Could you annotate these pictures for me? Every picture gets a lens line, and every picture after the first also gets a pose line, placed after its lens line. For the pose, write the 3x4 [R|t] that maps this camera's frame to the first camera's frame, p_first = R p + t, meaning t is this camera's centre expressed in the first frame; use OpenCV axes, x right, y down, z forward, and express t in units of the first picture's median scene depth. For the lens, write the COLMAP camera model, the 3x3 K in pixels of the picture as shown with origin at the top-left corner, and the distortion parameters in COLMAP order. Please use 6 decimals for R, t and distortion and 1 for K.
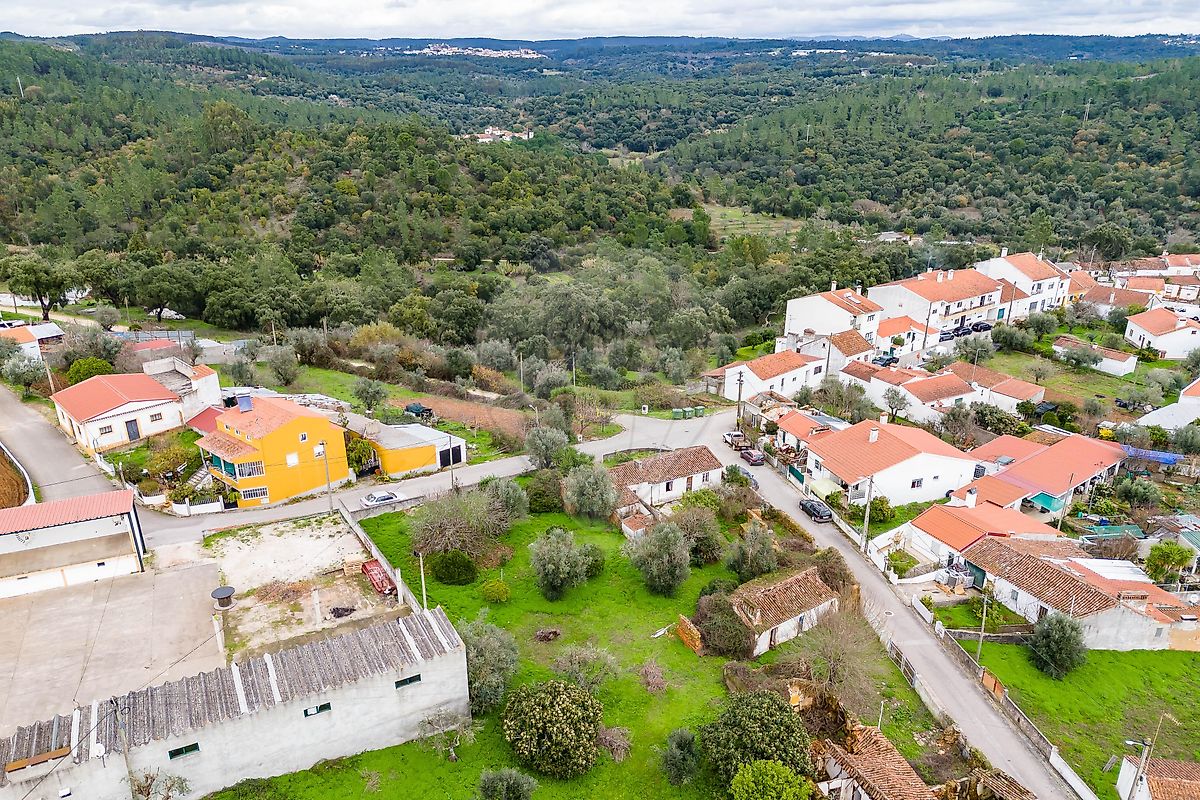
lens RADIAL K [[882.8, 0, 600.0], [0, 882.8, 400.0], [0, 0, 1]] dist [0.098409, -0.097834]
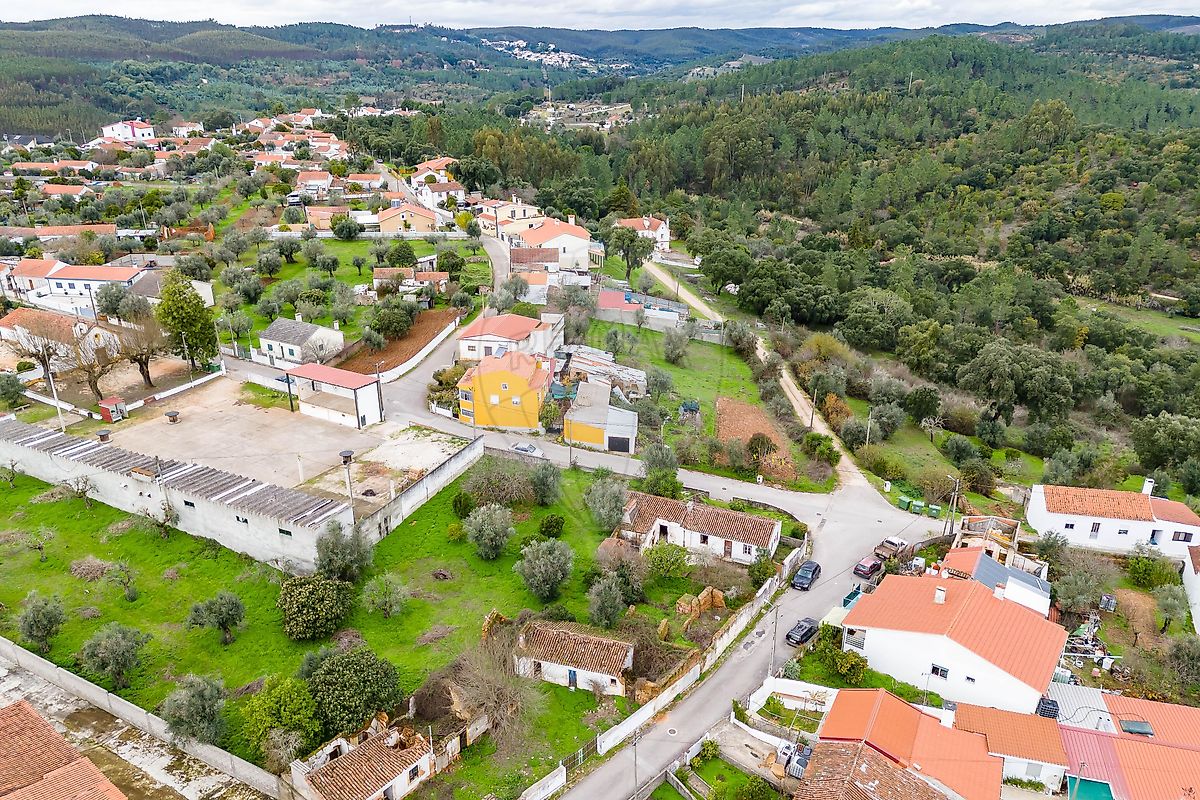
lens RADIAL K [[882.8, 0, 600.0], [0, 882.8, 400.0], [0, 0, 1]] dist [0.098409, -0.097834]
pose [[0.587533, 0.293511, -0.754093, 0.669420], [-0.283460, 0.947504, 0.147940, -0.154647], [0.757928, 0.126836, 0.639889, 0.235233]]
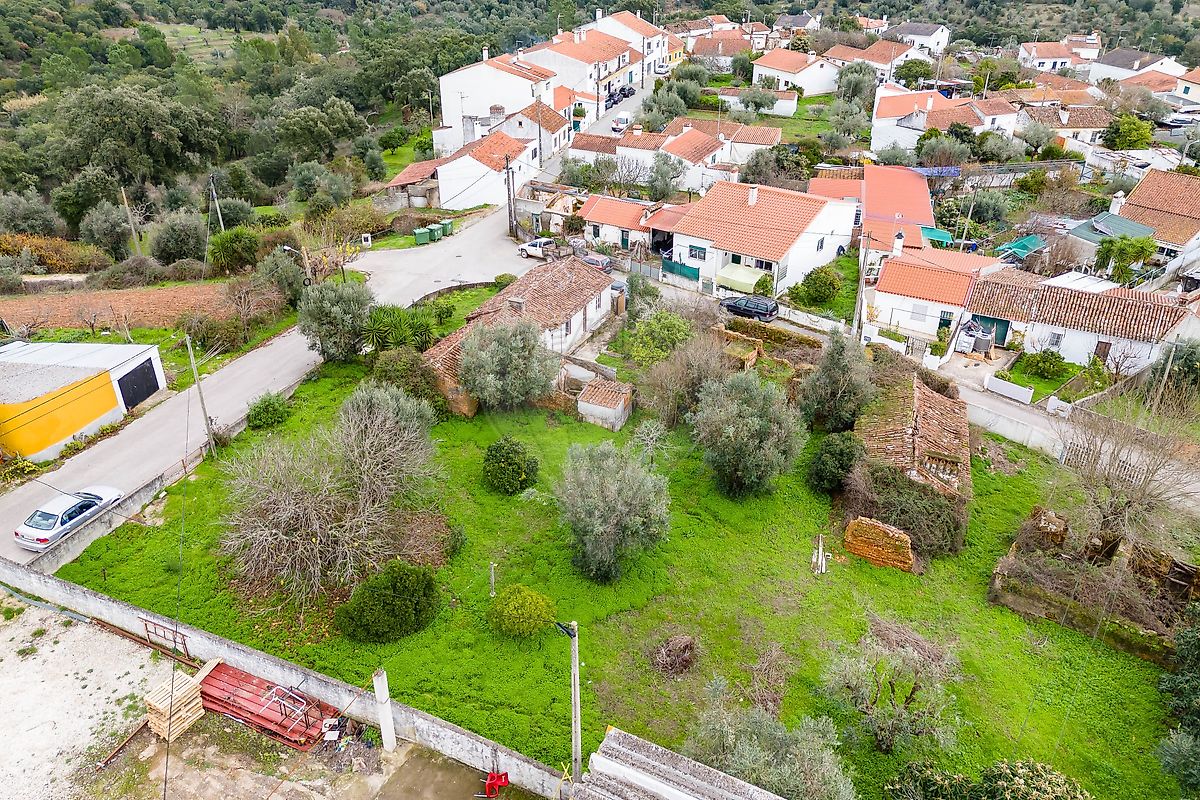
lens RADIAL K [[882.9, 0, 598.5], [0, 882.9, 355.4], [0, 0, 1]] dist [0.051318, -0.040747]
pose [[0.815754, -0.265085, 0.514077, -0.211673], [0.196744, 0.962967, 0.184356, 0.006141], [-0.543909, -0.049247, 0.837698, 0.440088]]
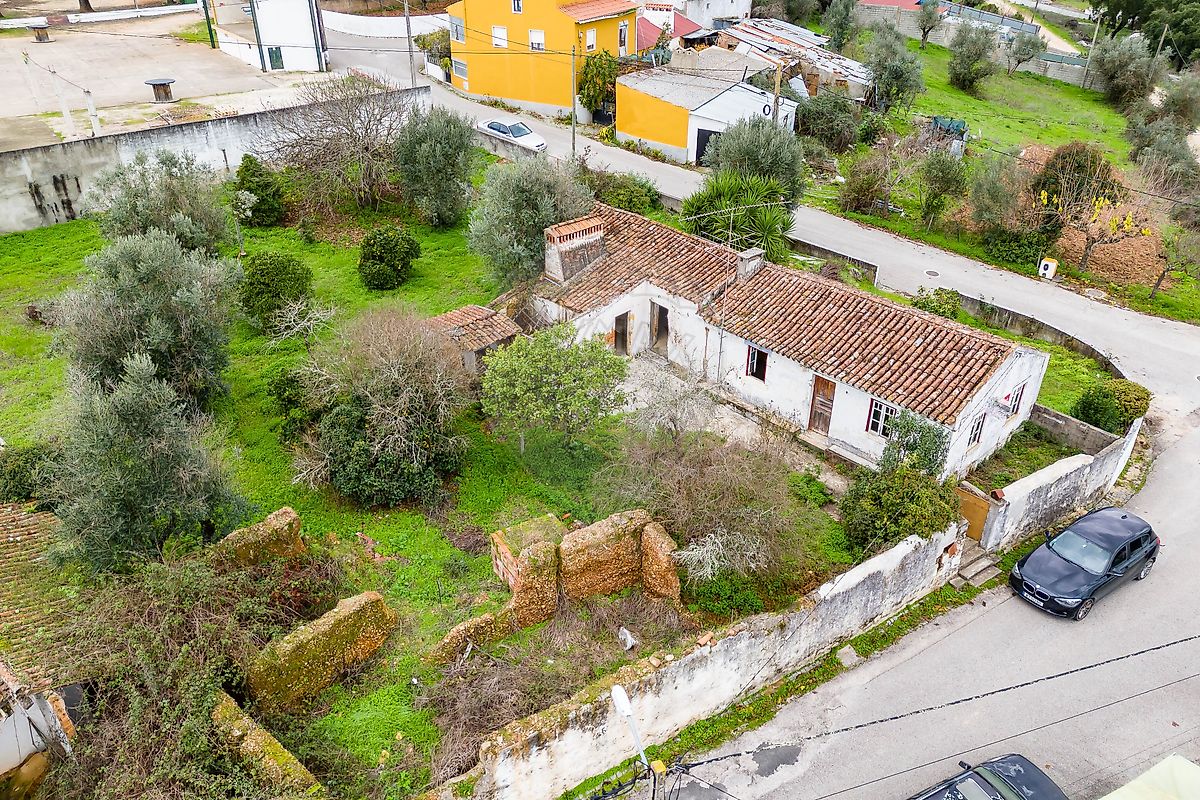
lens RADIAL K [[882.8, 0, 600.0], [0, 882.8, 400.0], [0, 0, 1]] dist [0.098409, -0.097834]
pose [[0.221091, 0.495319, -0.840106, 0.313415], [-0.344455, 0.845564, 0.407887, 0.000232], [0.912398, 0.199199, 0.357561, 0.784724]]
